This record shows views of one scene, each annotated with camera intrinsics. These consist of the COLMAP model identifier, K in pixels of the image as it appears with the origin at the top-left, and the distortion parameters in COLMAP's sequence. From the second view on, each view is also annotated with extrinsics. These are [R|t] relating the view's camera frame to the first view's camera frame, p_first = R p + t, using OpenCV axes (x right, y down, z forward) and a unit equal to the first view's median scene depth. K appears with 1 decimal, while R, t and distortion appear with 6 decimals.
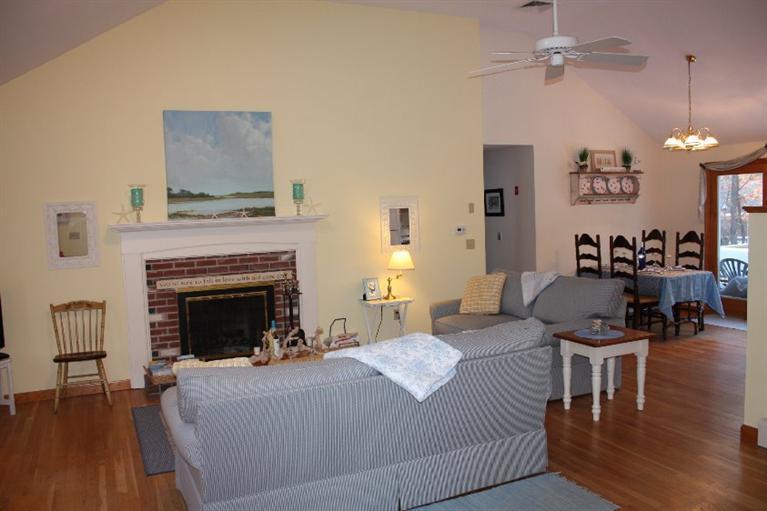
lens RADIAL K [[650.3, 0, 385.3], [0, 650.3, 252.6], [0, 0, 1]] dist [-0.100236, 0.023047]
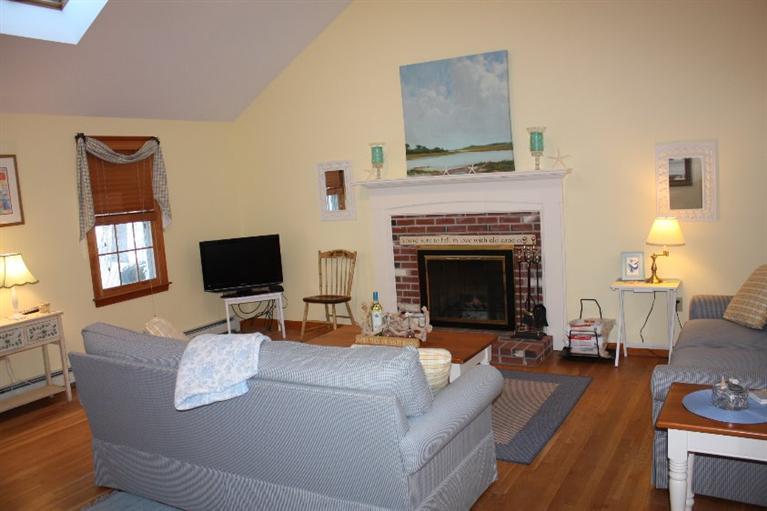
lens RADIAL K [[650.3, 0, 385.3], [0, 650.3, 257.8], [0, 0, 1]] dist [-0.100236, 0.023047]
pose [[0.588544, 0.093826, -0.803002, 0.452769], [-0.024297, 0.994847, 0.098433, -0.022830], [0.808100, -0.038421, 0.587791, 0.363522]]
